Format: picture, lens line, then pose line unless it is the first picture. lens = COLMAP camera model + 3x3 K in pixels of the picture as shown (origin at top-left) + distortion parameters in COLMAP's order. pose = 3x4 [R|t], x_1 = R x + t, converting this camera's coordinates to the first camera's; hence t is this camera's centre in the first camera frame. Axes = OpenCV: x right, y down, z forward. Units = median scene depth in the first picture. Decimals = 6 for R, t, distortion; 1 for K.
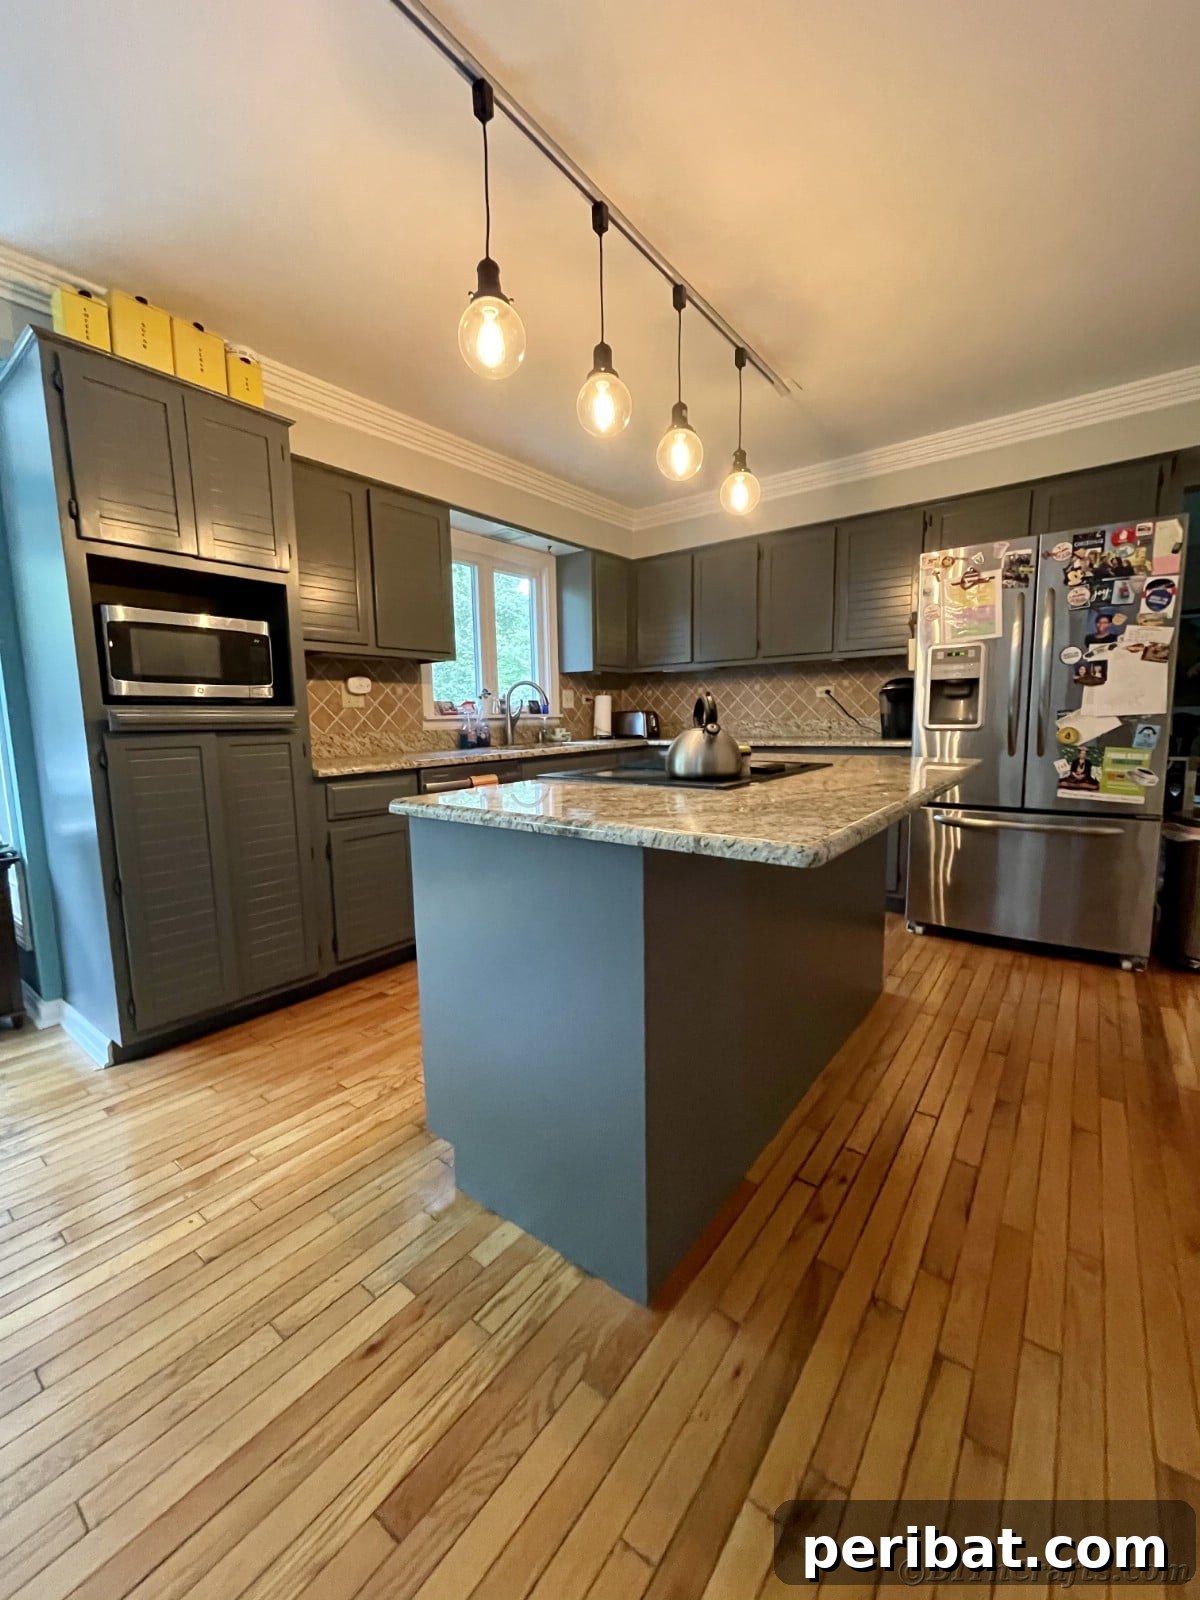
lens RADIAL K [[641.2, 0, 595.2], [0, 641.2, 798.7], [0, 0, 1]] dist [-0.002737, 0.002639]
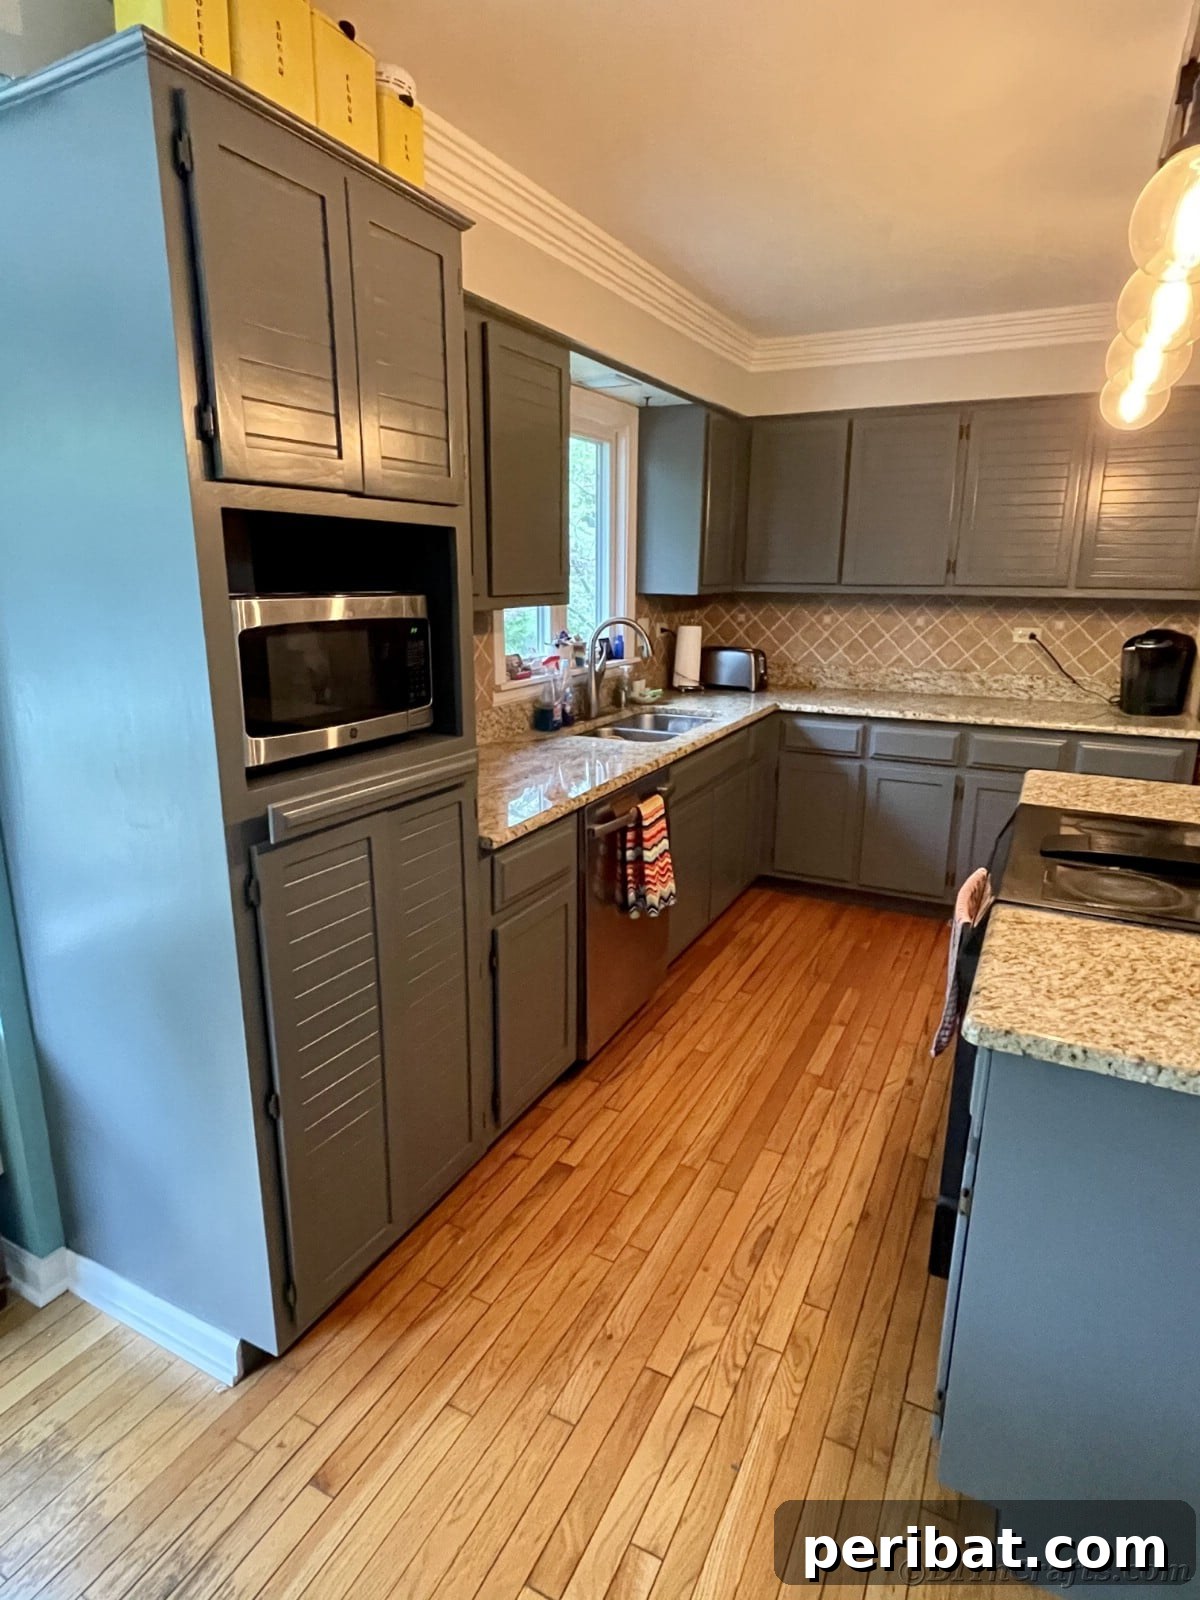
lens RADIAL K [[903.9, 0, 594.5], [0, 903.9, 798.7], [0, 0, 1]] dist [0.001687, -0.001445]
pose [[0.983494, -0.022298, 0.179560, -0.481906], [0.000230, 0.992531, 0.121996, -0.182657], [-0.180939, -0.119941, 0.976153, 0.159151]]
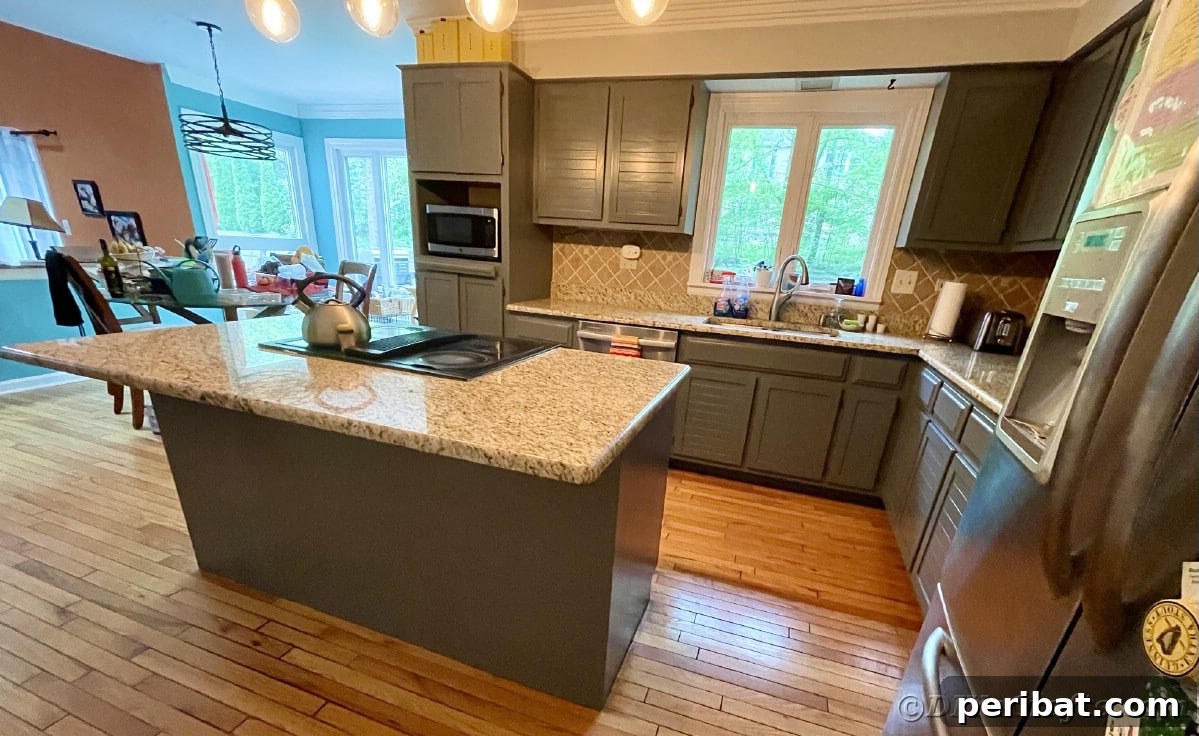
lens RADIAL K [[493.0, 0, 610.9], [0, 493.0, 441.0], [0, 0, 1]] dist [0.001930, -0.000733]
pose [[0.316487, 0.383510, -0.867615, 0.857298], [-0.195405, 0.921372, 0.335993, -0.197169], [0.928253, 0.063199, 0.366542, 0.798612]]
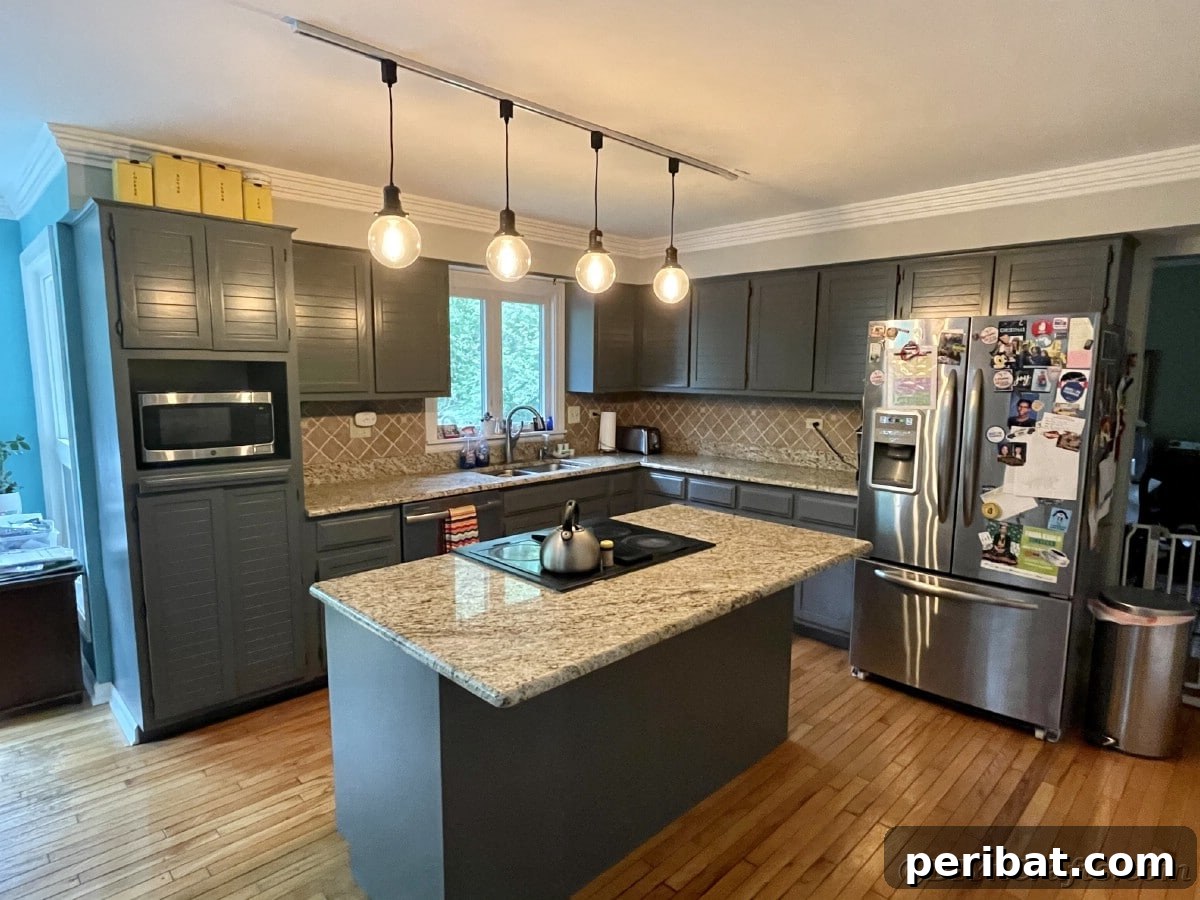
lens RADIAL K [[677.9, 0, 593.6], [0, 677.9, 460.1], [0, 0, 1]] dist [0.001687, -0.001445]
pose [[0.990090, 0.044876, -0.133074, 0.260871], [-0.043608, 0.998971, 0.012424, -0.177936], [0.133494, -0.006498, 0.991028, -0.190830]]
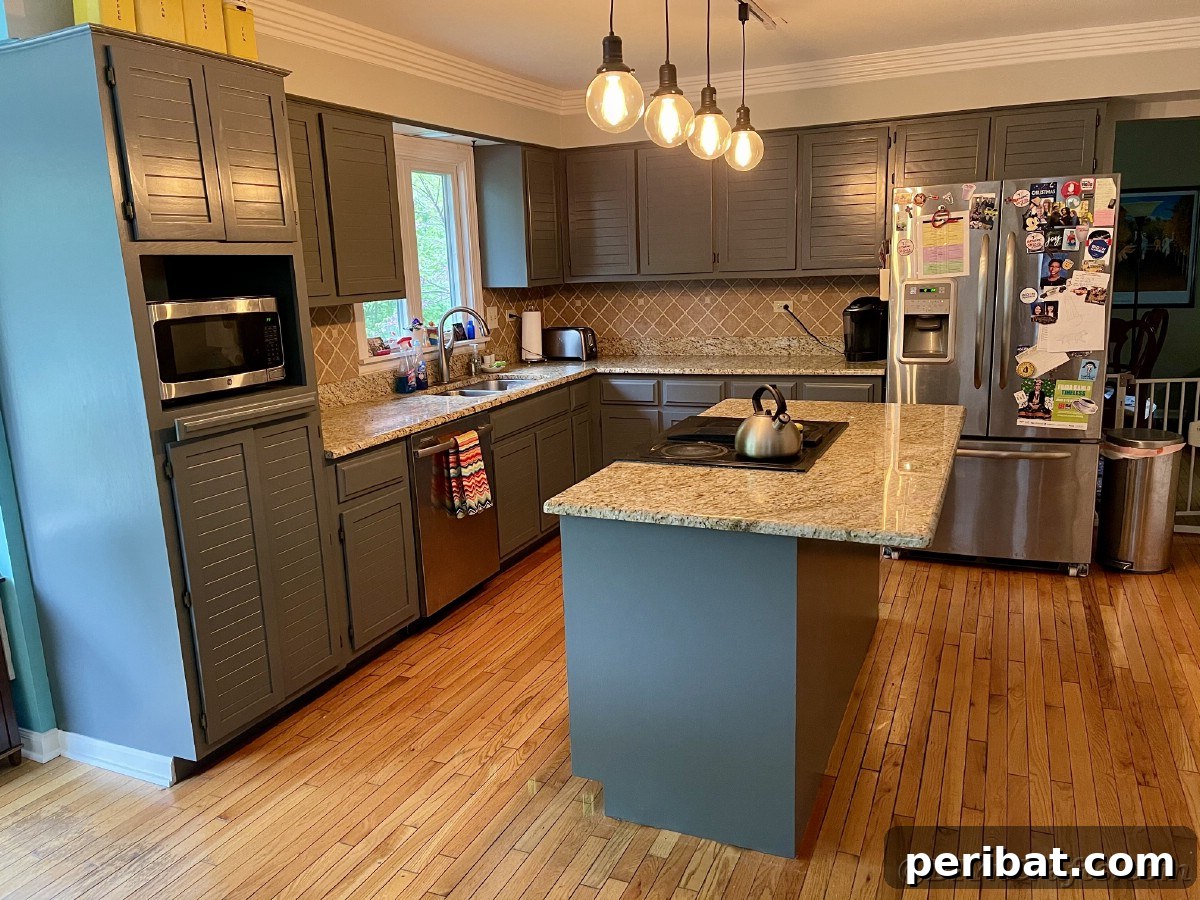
lens RADIAL K [[906.7, 0, 600.7], [0, 906.7, 459.9], [0, 0, 1]] dist [0.066593, -0.070676]
pose [[0.970479, -0.069061, 0.231087, -0.356202], [0.049222, 0.994675, 0.090545, -0.131311], [-0.236110, -0.076497, 0.968711, -0.373797]]
